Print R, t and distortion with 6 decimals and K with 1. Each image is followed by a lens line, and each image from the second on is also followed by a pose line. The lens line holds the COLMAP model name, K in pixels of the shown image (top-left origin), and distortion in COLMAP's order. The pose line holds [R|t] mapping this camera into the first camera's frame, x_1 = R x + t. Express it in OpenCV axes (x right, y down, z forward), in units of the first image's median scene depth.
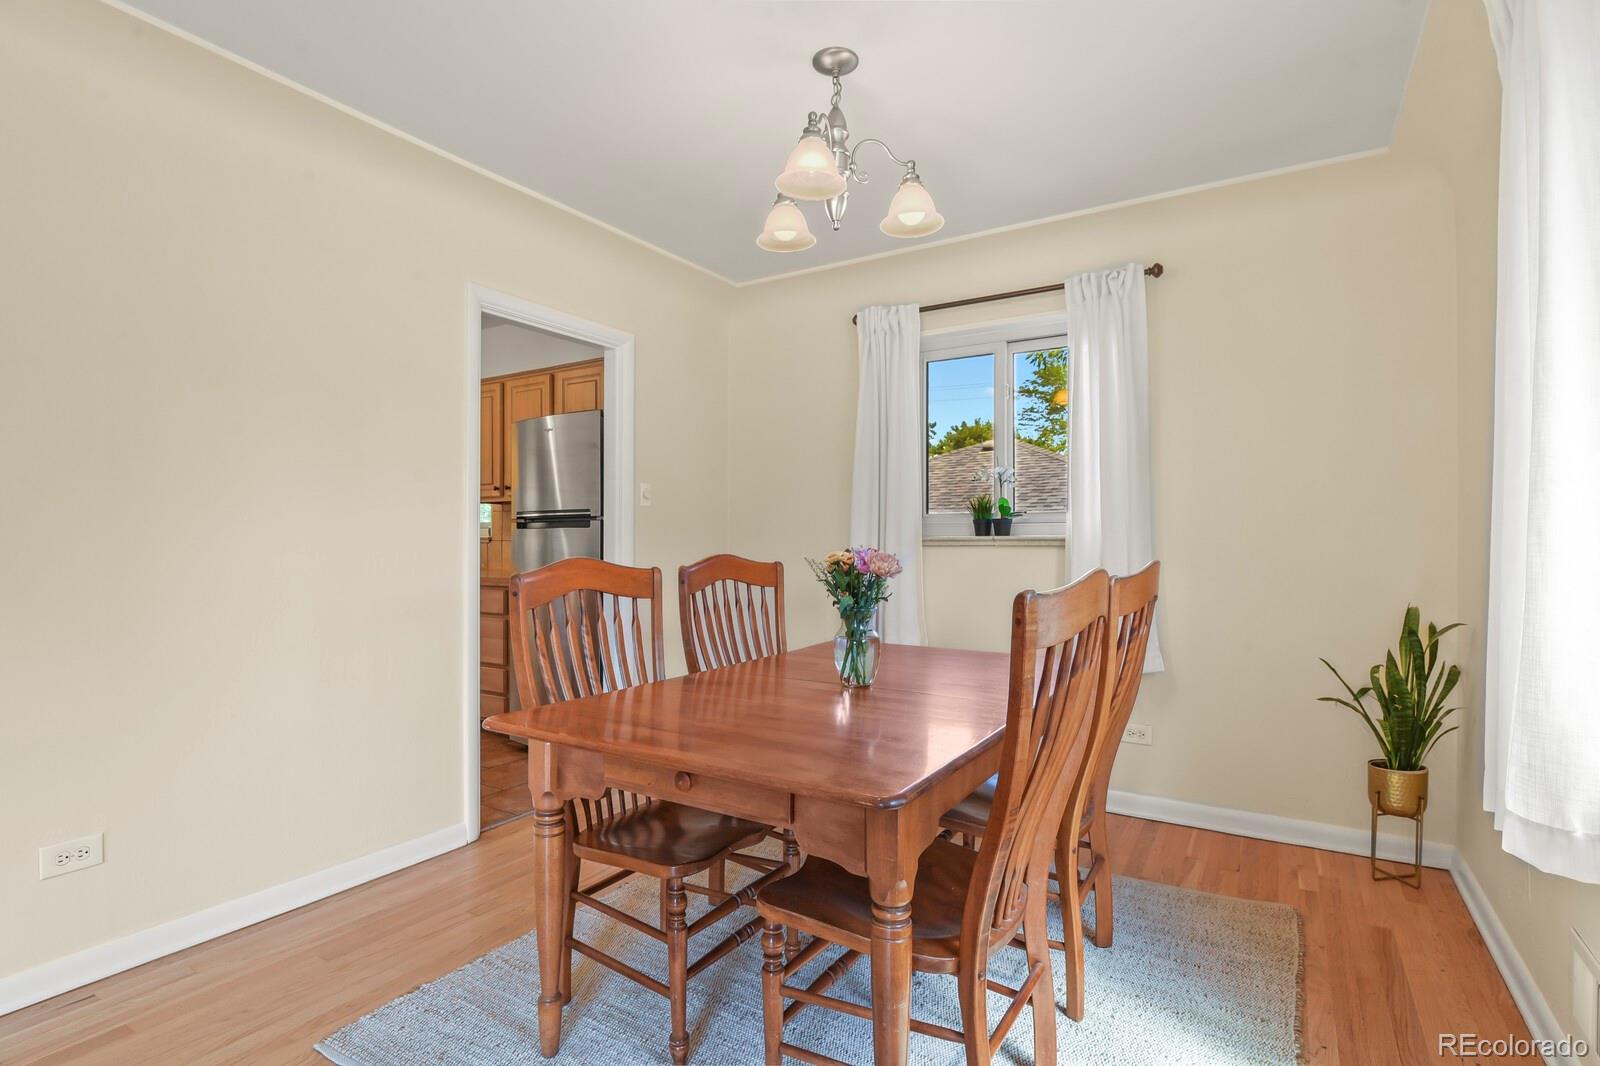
lens RADIAL K [[781.1, 0, 798.3], [0, 781.1, 539.4], [0, 0, 1]] dist [-0.015356, -0.001147]
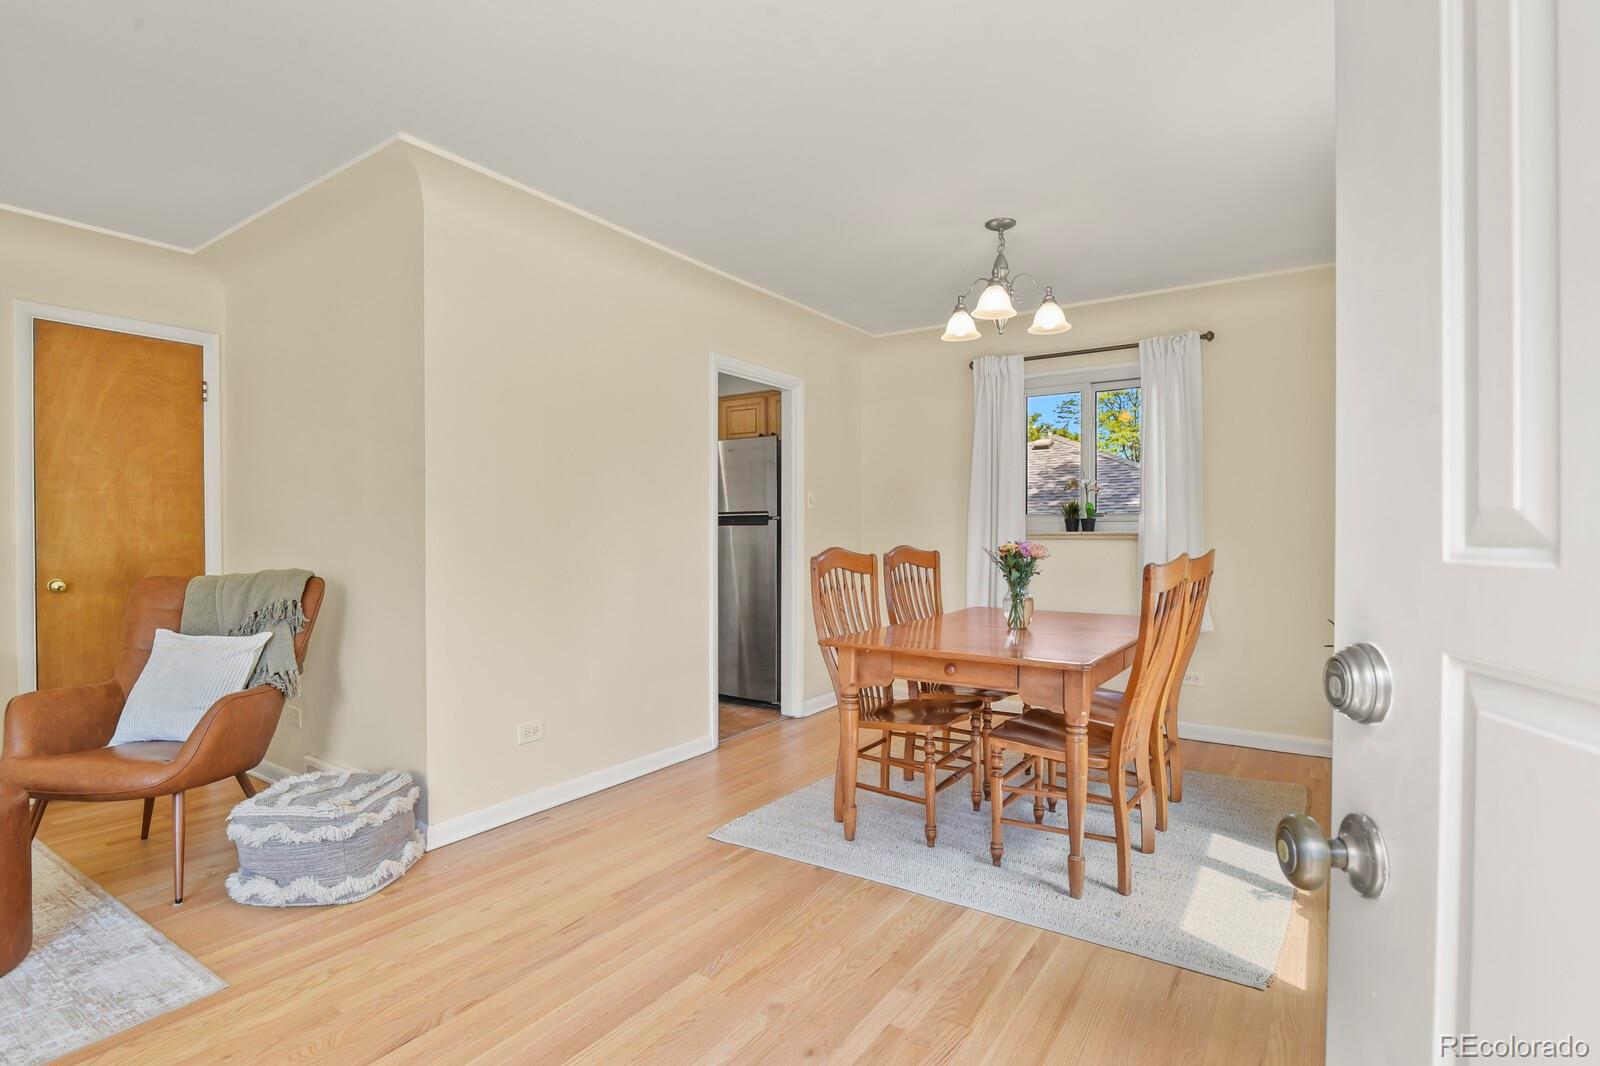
lens RADIAL K [[784.8, 0, 800.5], [0, 784.8, 538.4], [0, 0, 1]] dist [-0.013965, -0.001000]
pose [[0.999302, -0.000067, -0.037366, -0.253859], [0.000390, 0.999963, 0.008626, -0.006323], [0.037364, -0.008634, 0.999264, -0.494923]]
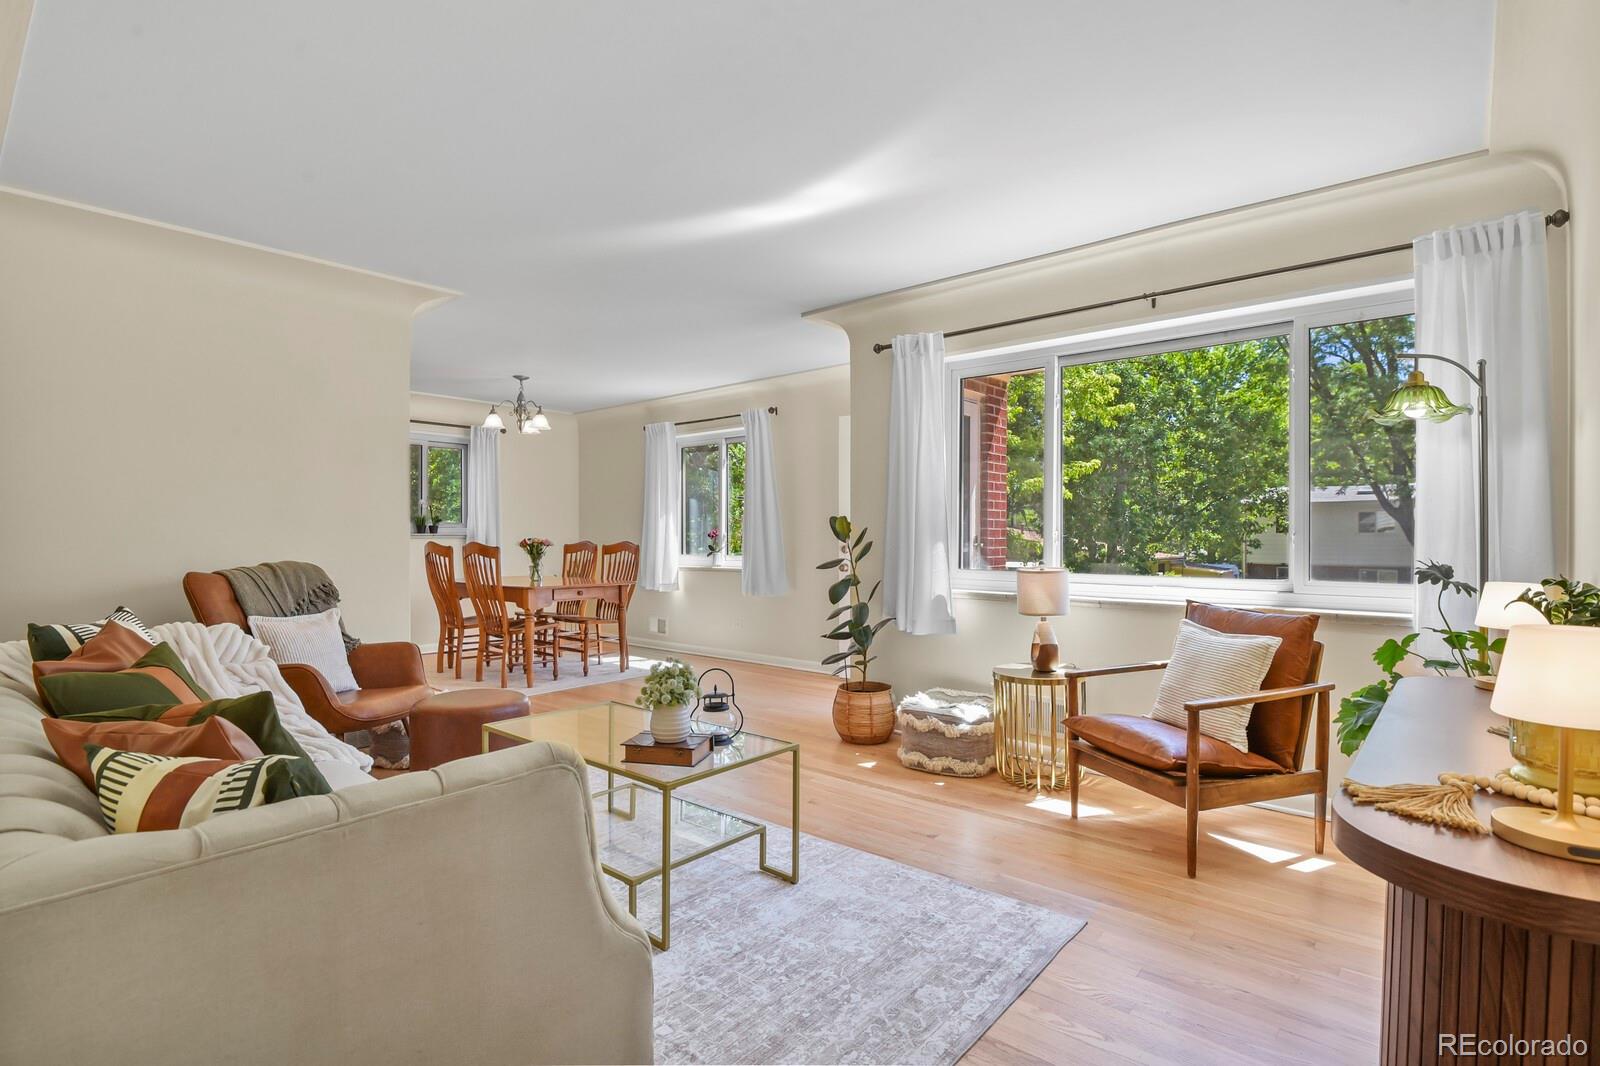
lens RADIAL K [[781.1, 0, 798.3], [0, 781.1, 539.4], [0, 0, 1]] dist [-0.015356, -0.001147]
pose [[0.161019, -0.004452, 0.986941, -2.450393], [0.000072, 0.999990, 0.004500, 0.003670], [-0.986951, -0.000654, 0.161018, -0.487291]]
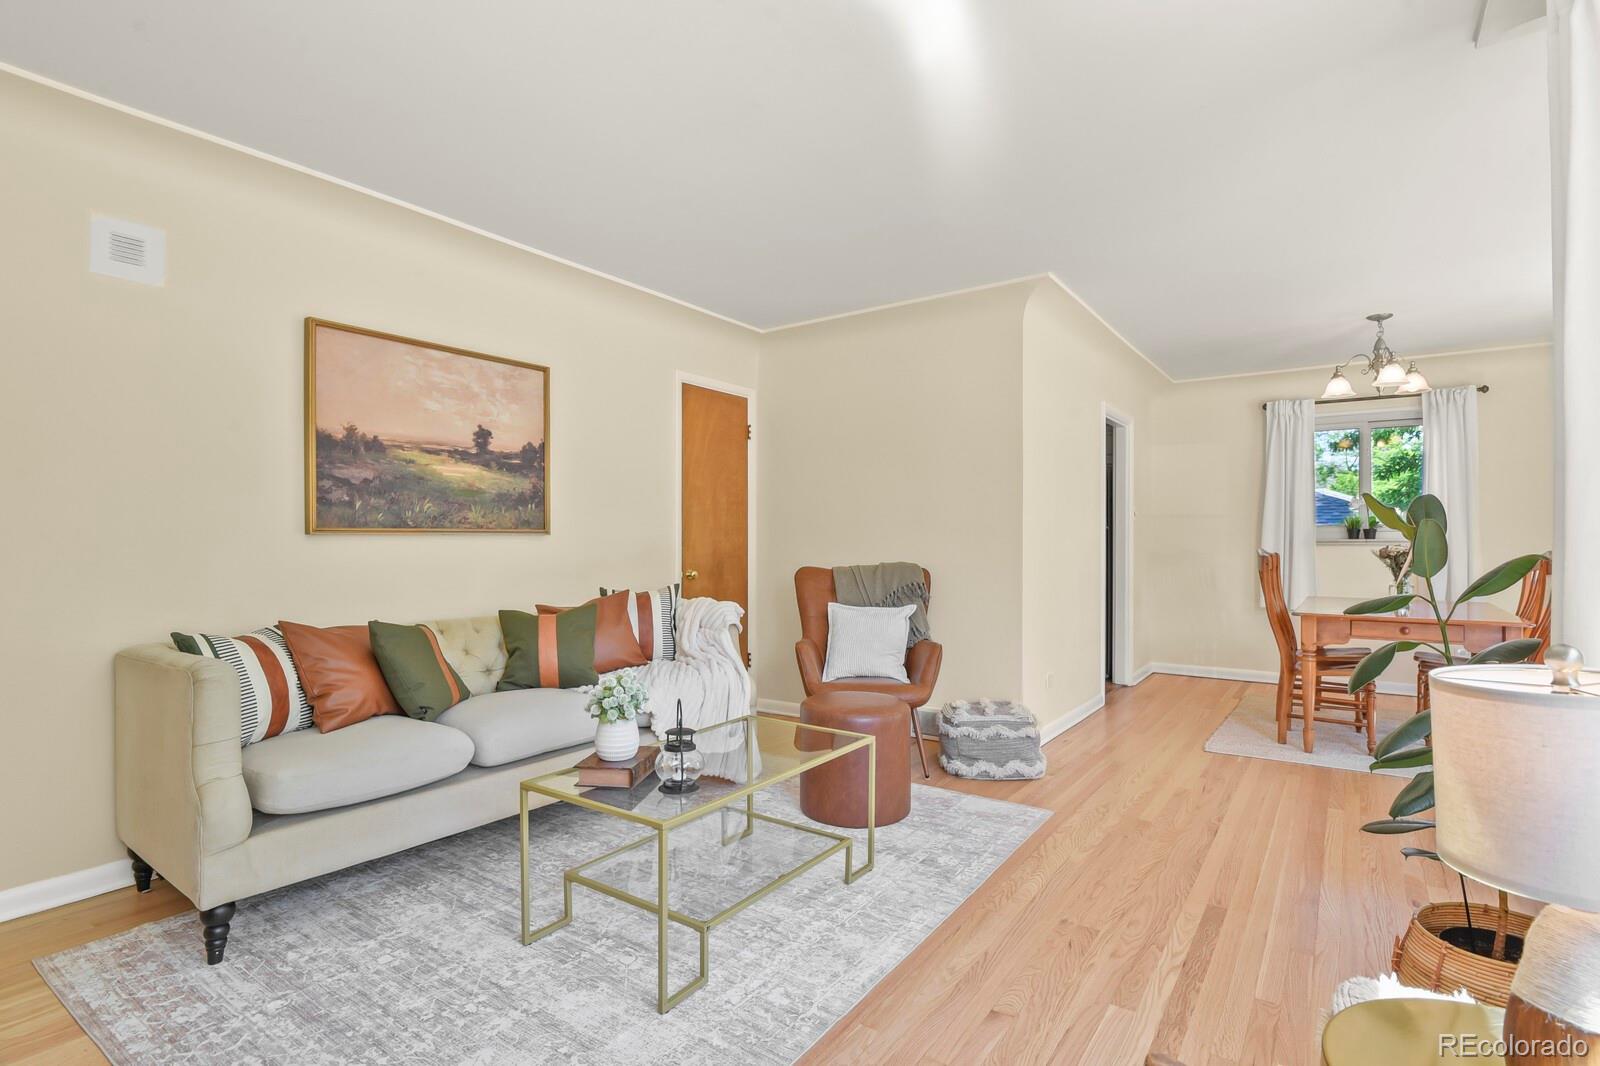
lens RADIAL K [[778.6, 0, 801.8], [0, 778.6, 537.9], [0, 0, 1]] dist [-0.013306, -0.000953]
pose [[0.997770, 0.003355, -0.066661, -1.228211], [-0.003642, 0.999985, -0.004190, 0.006450], [0.066646, 0.004423, 0.997767, -1.070537]]
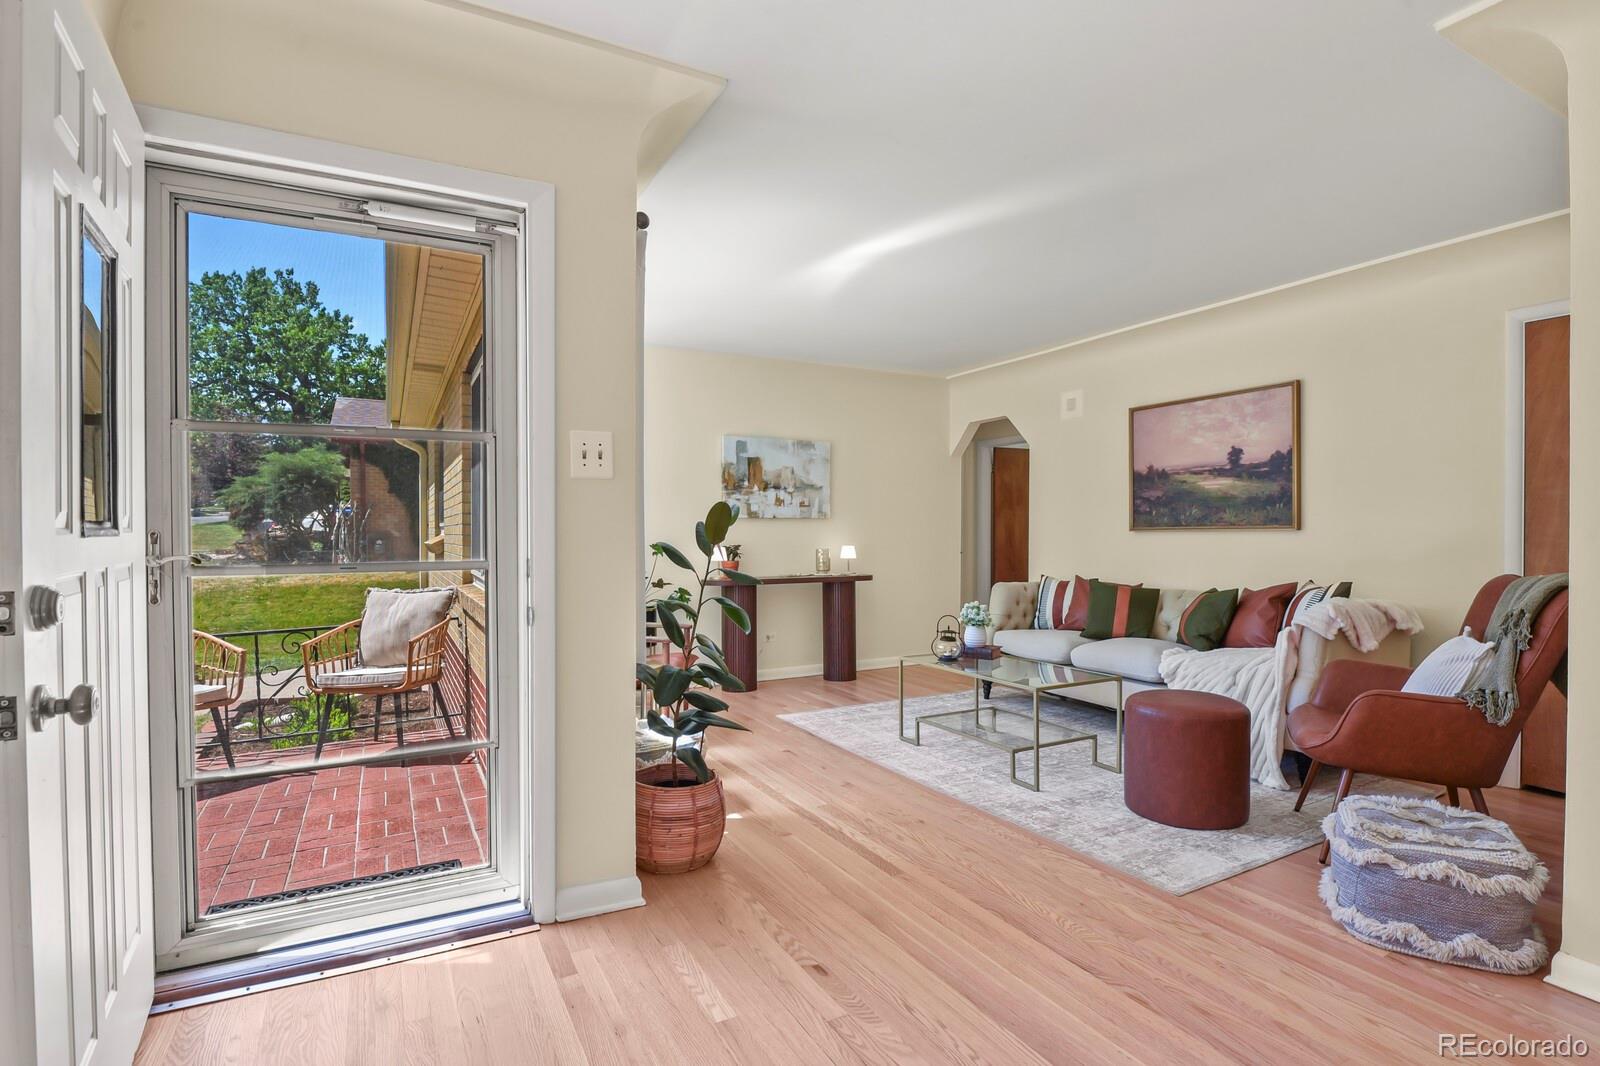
lens RADIAL K [[767.7, 0, 801.2], [0, 767.7, 541.3], [0, 0, 1]] dist [-0.010652, -0.005418]
pose [[-0.496022, 0.010114, -0.868251, 0.207485], [-0.001060, 0.999924, 0.012253, 0.001033], [0.868310, 0.006999, -0.495973, 0.348707]]
